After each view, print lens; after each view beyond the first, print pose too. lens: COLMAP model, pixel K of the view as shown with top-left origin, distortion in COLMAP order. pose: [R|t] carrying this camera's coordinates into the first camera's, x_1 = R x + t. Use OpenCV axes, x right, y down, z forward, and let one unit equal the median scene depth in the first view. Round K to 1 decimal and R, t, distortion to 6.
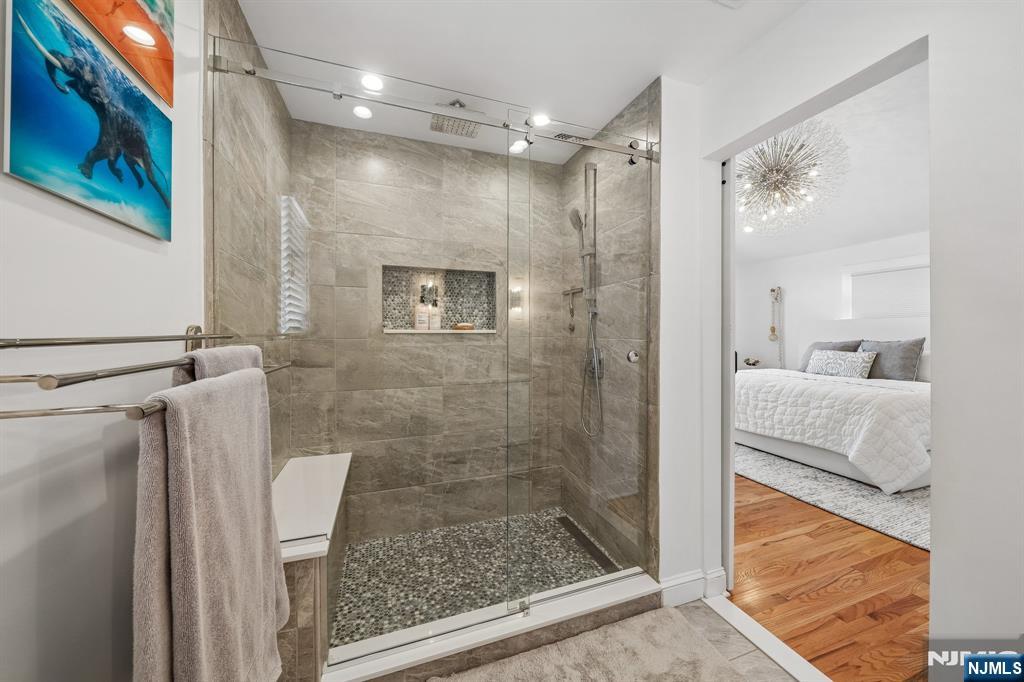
lens RADIAL K [[356.2, 0, 508.6], [0, 356.2, 336.4], [0, 0, 1]] dist [-0.007928, 0.001124]
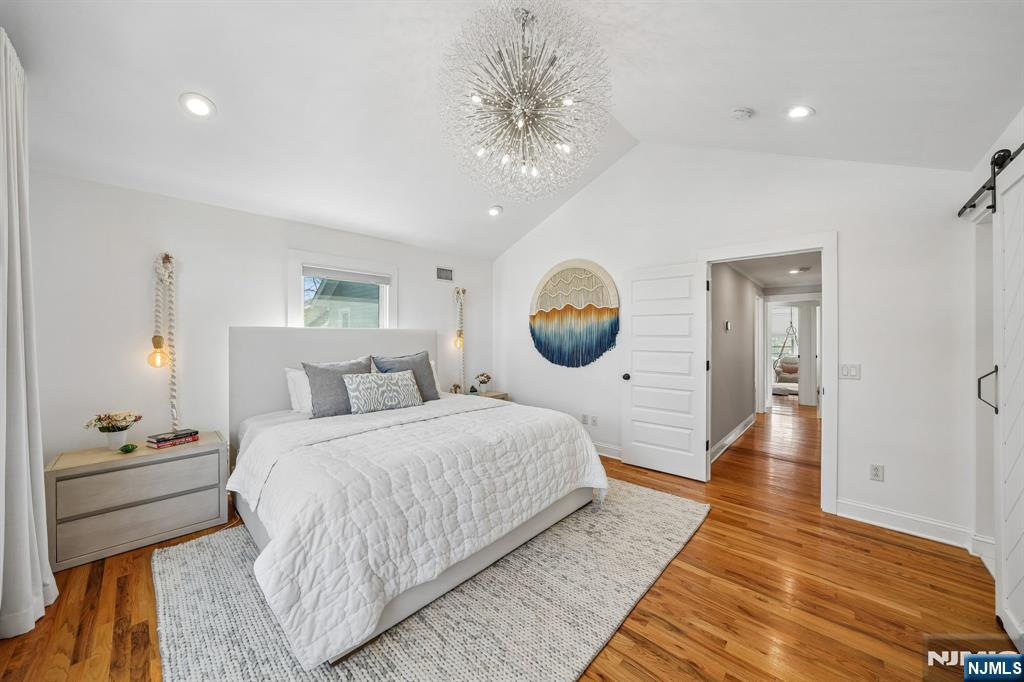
lens RADIAL K [[356.2, 0, 511.7], [0, 356.2, 342.0], [0, 0, 1]] dist [-0.007928, 0.001124]
pose [[-0.469510, -0.017866, 0.882746, 0.211562], [0.004127, 0.999740, 0.022429, -0.045703], [-0.882918, 0.014174, -0.469314, 1.349073]]
